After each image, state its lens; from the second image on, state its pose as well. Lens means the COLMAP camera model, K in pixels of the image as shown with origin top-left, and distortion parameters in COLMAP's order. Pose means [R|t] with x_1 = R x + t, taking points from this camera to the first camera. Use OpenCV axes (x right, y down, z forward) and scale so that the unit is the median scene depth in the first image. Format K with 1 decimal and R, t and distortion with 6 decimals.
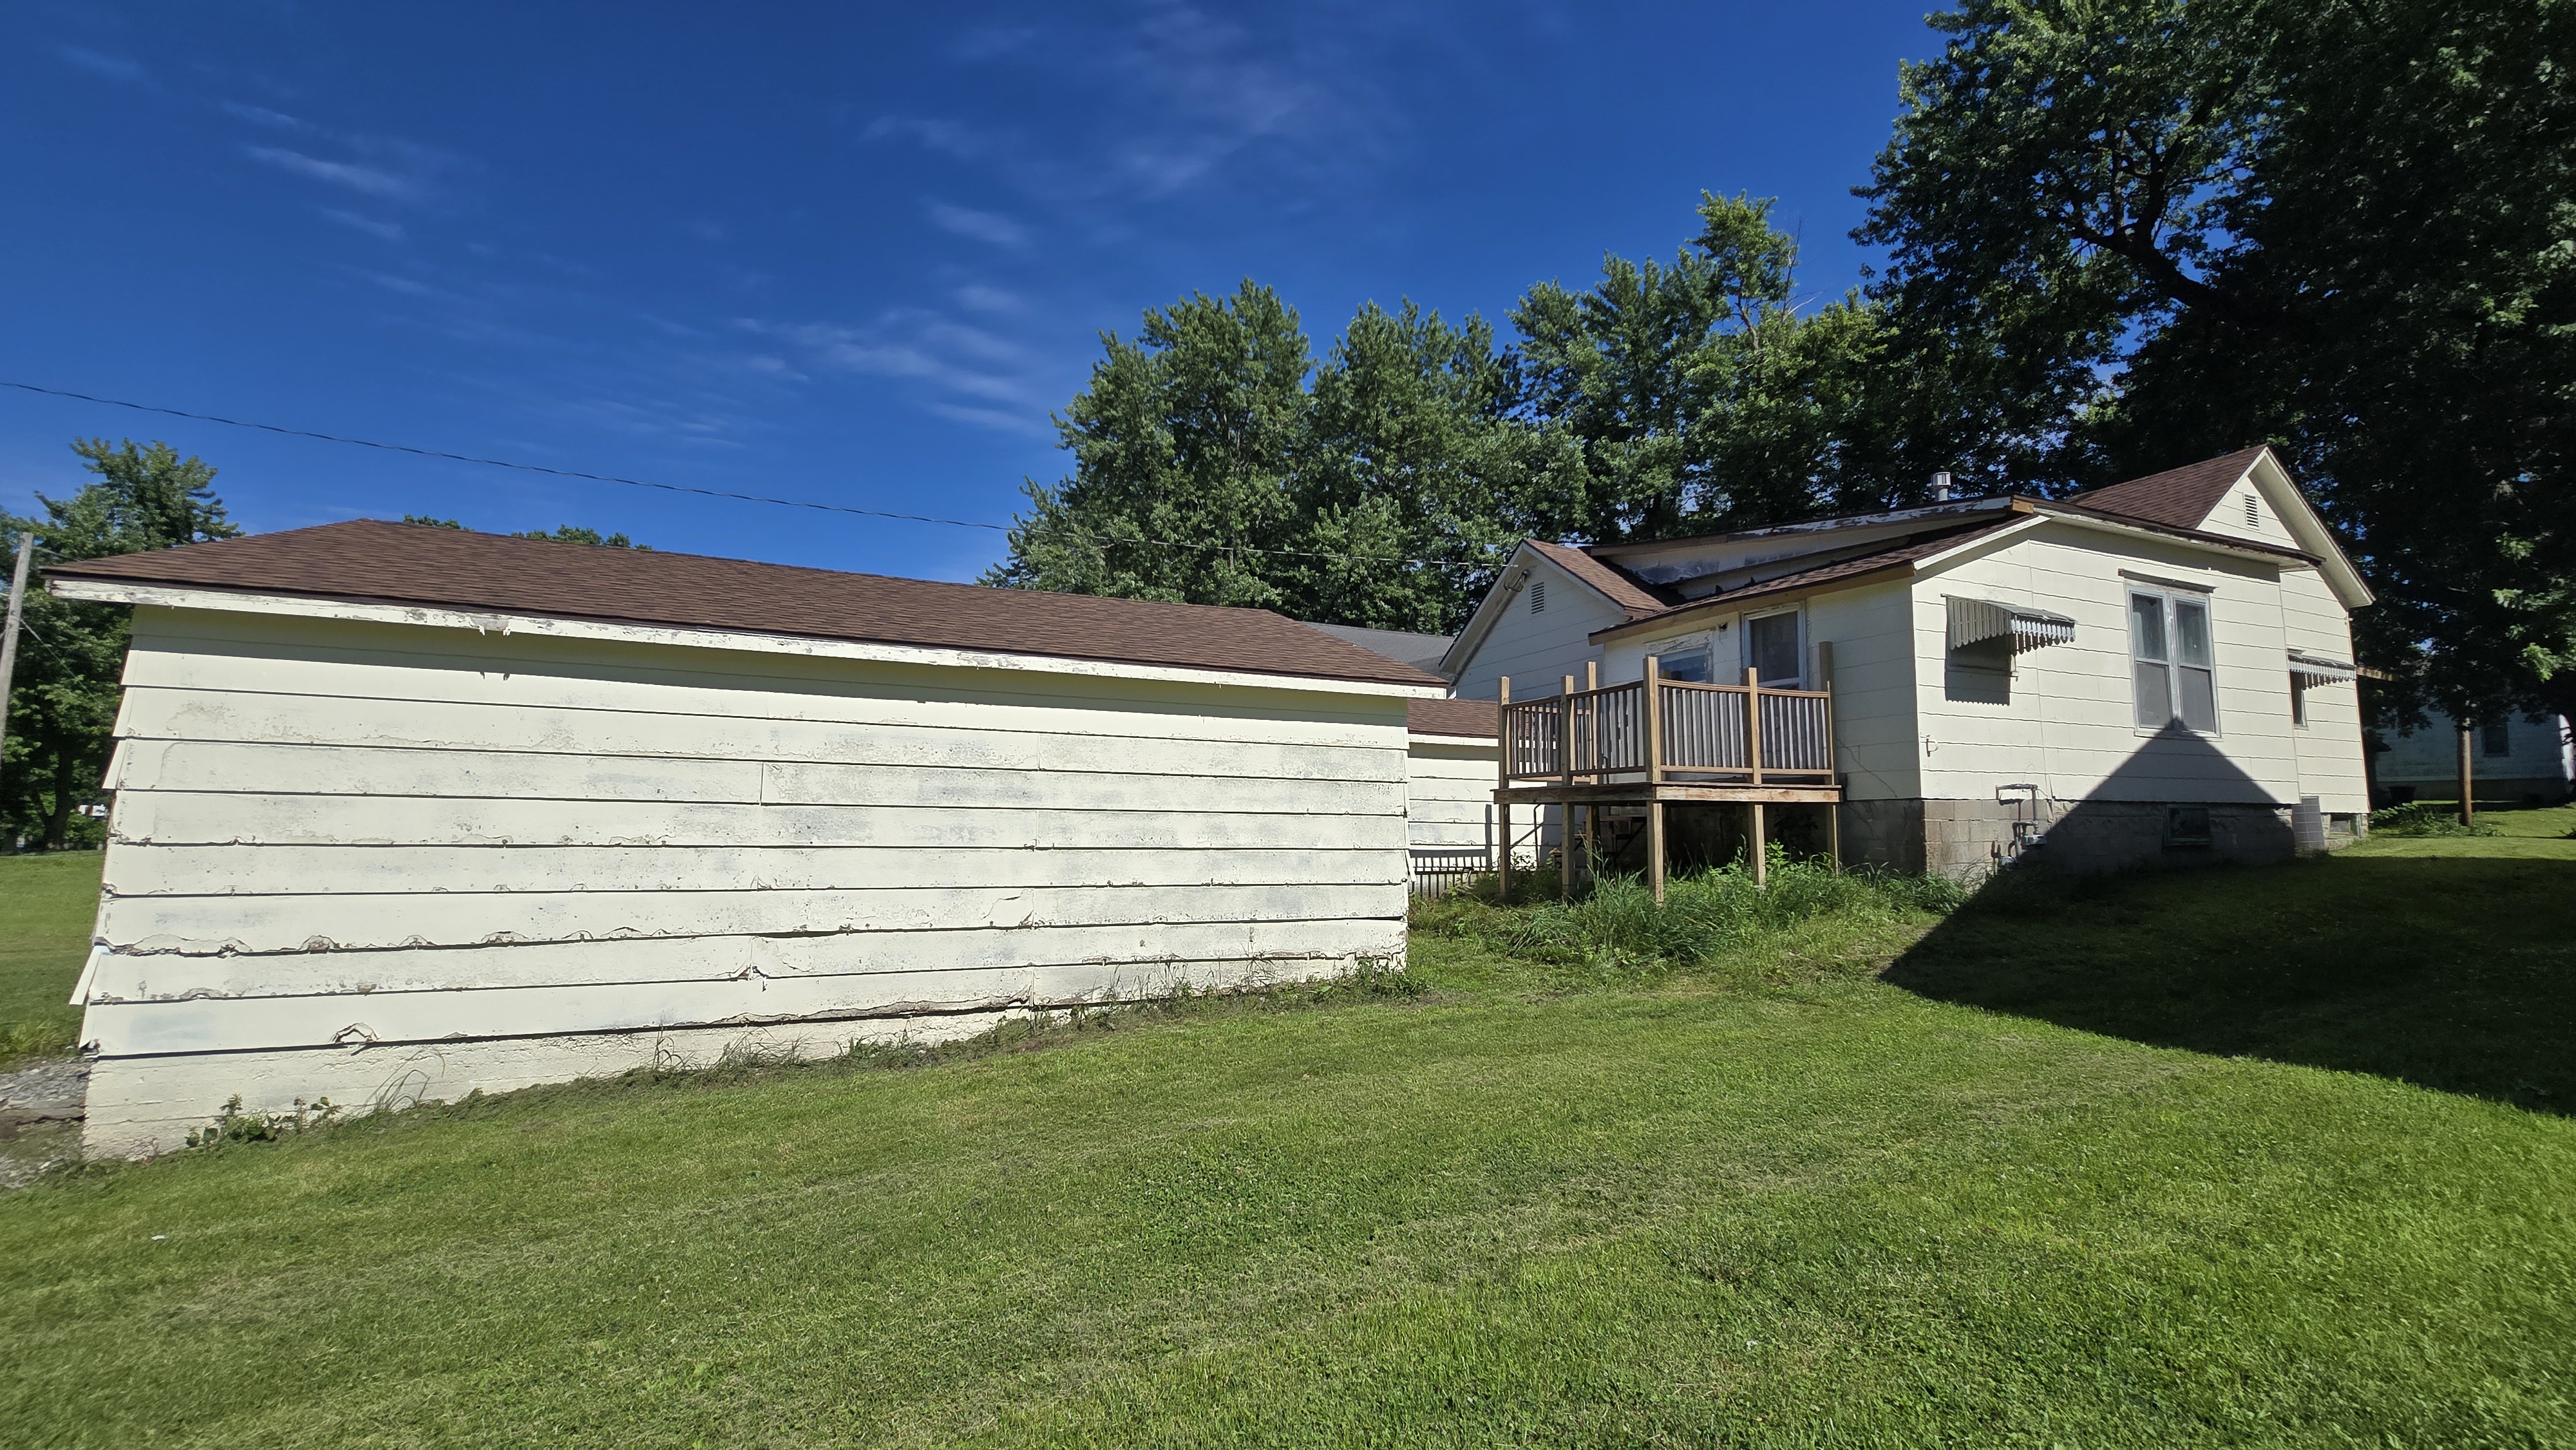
lens RADIAL K [[1049.4, 0, 1295.2], [0, 1049.4, 720.5], [0, 0, 1]] dist [-0.002959, -0.000212]
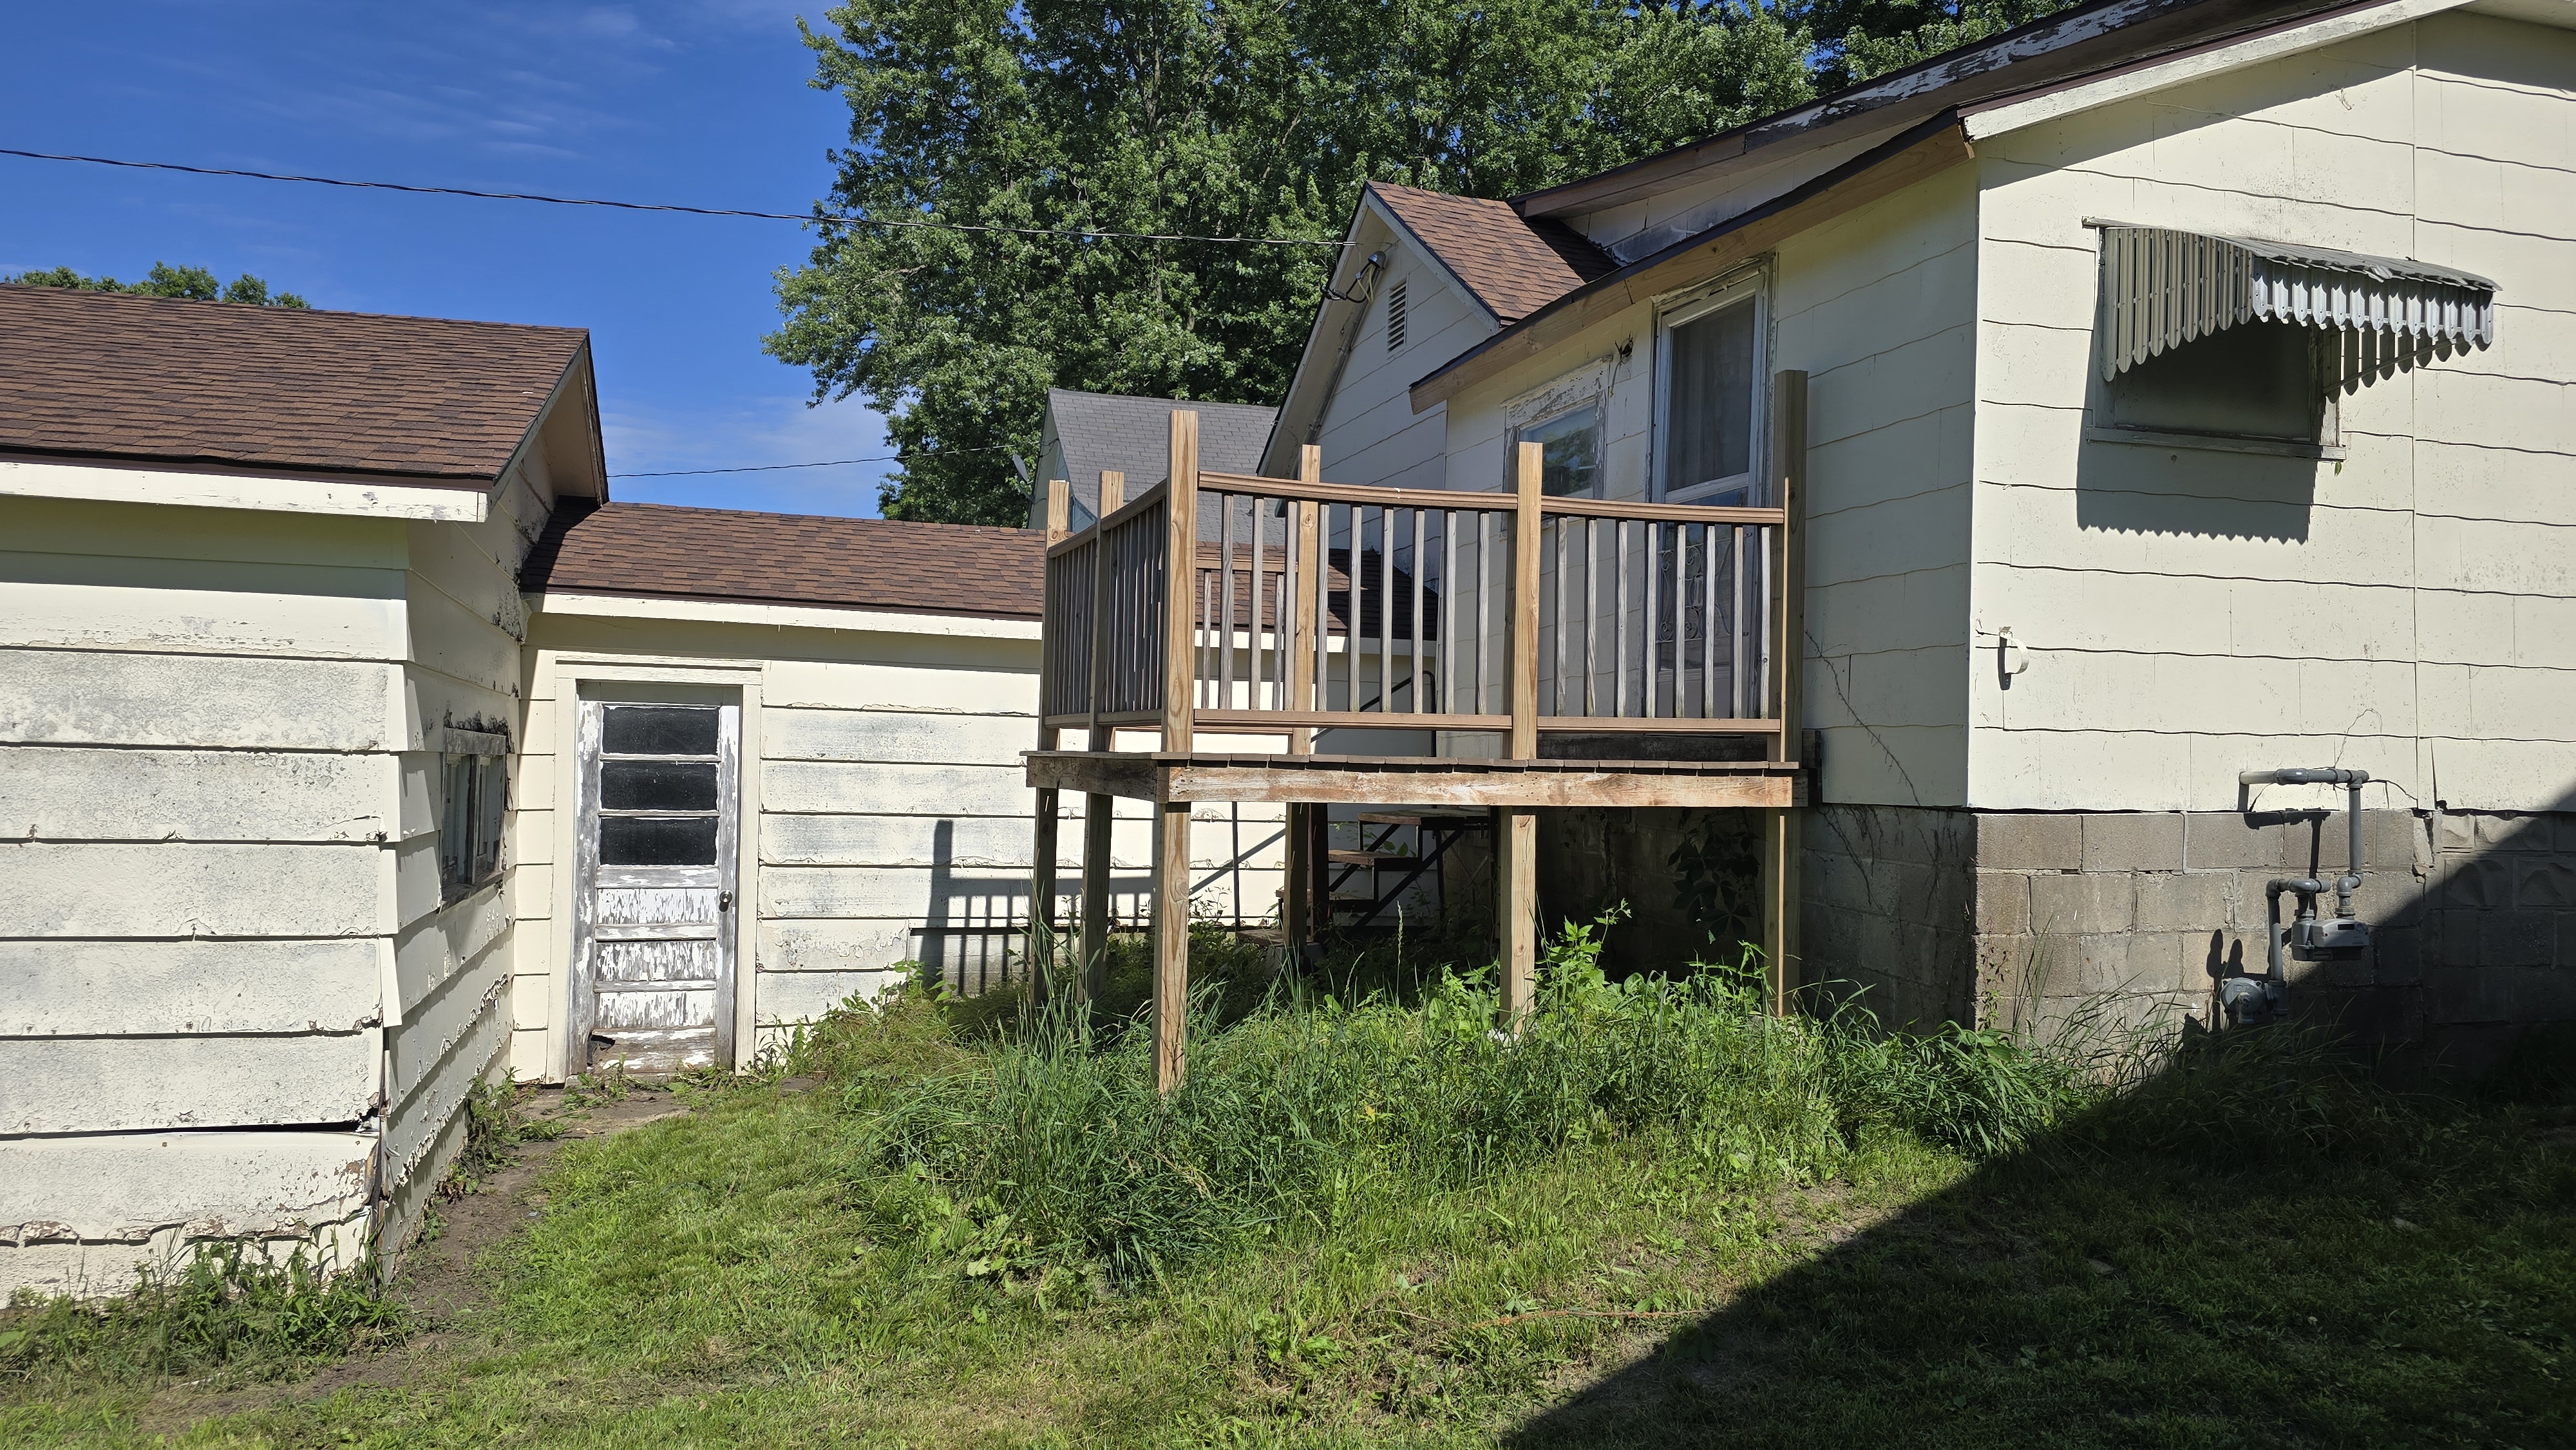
lens RADIAL K [[1725.8, 0, 1285.3], [0, 1725.8, 697.8], [0, 0, 1]] dist [0.056352, -0.054964]
pose [[0.992533, 0.008704, -0.121663, 0.414743], [-0.001307, 0.998152, 0.060751, 0.002574], [0.121967, -0.060138, 0.990711, 0.377038]]
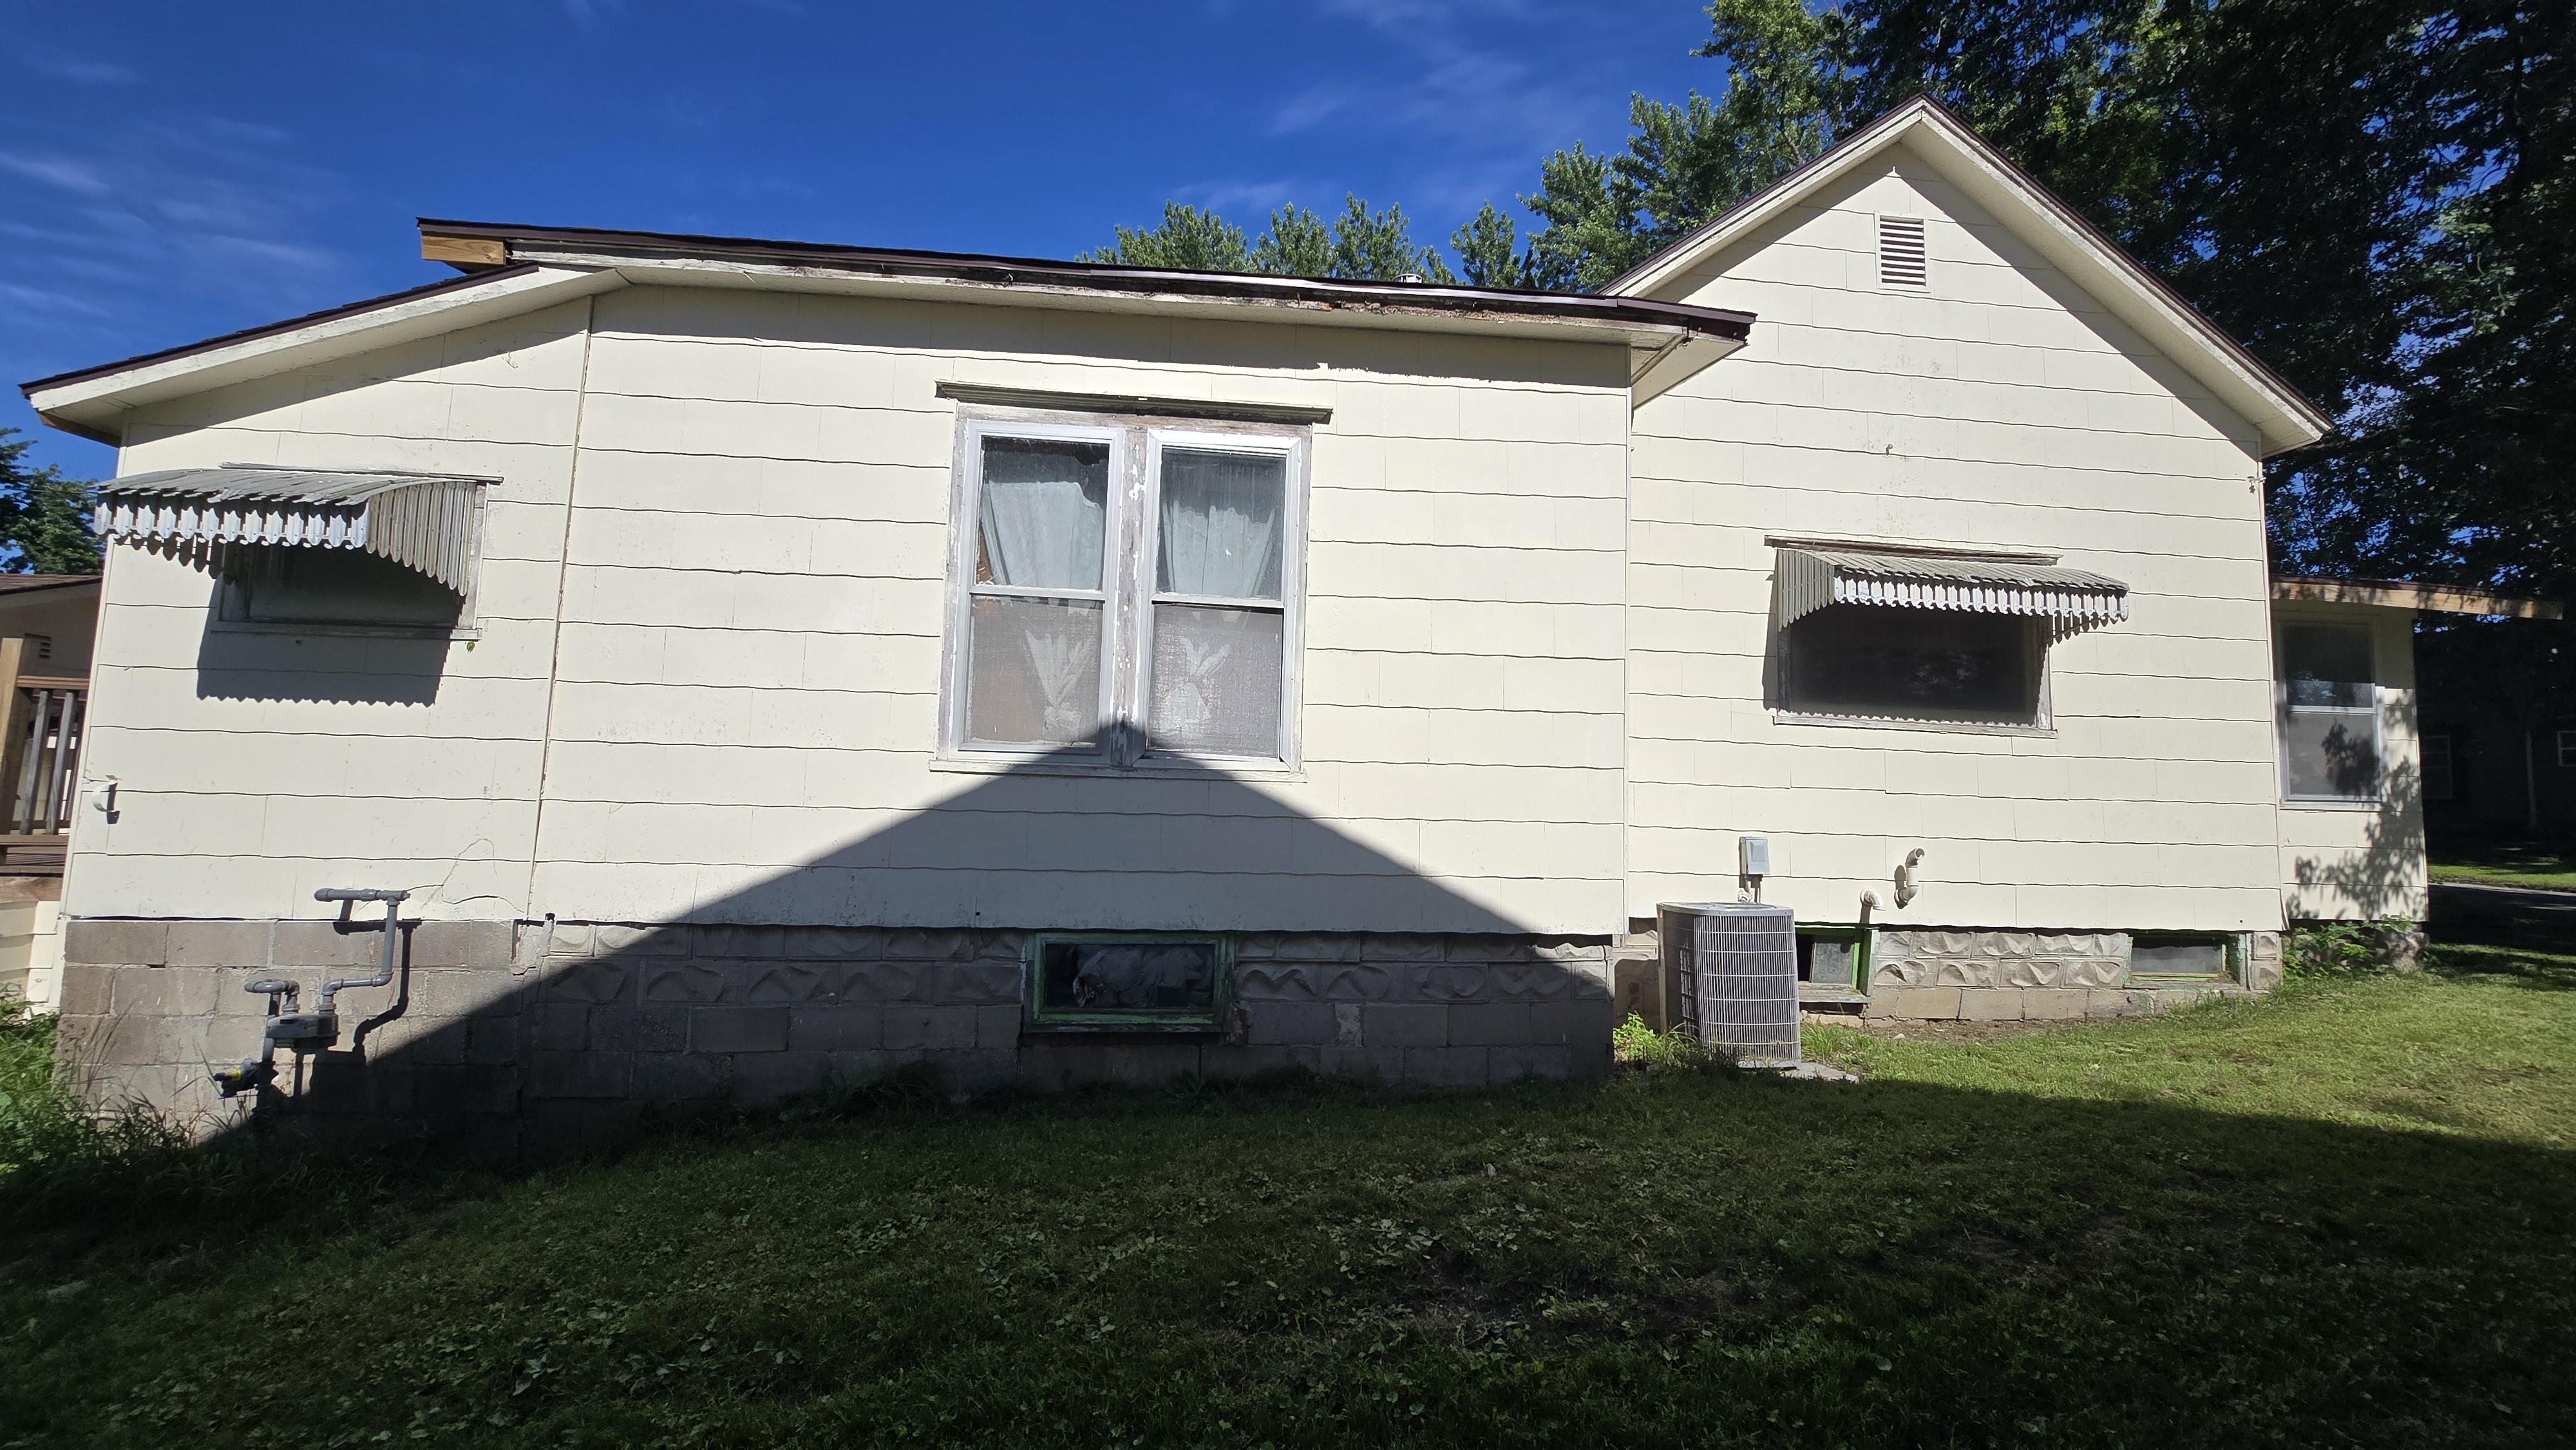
lens RADIAL K [[1053.7, 0, 1290.0], [0, 1053.7, 813.9], [0, 0, 1]] dist [0.010857, -0.000098]
pose [[0.941054, -0.014510, -0.337944, 1.169983], [0.017798, 0.999820, 0.006631, 0.034702], [0.337787, -0.012255, 0.941143, 0.701531]]
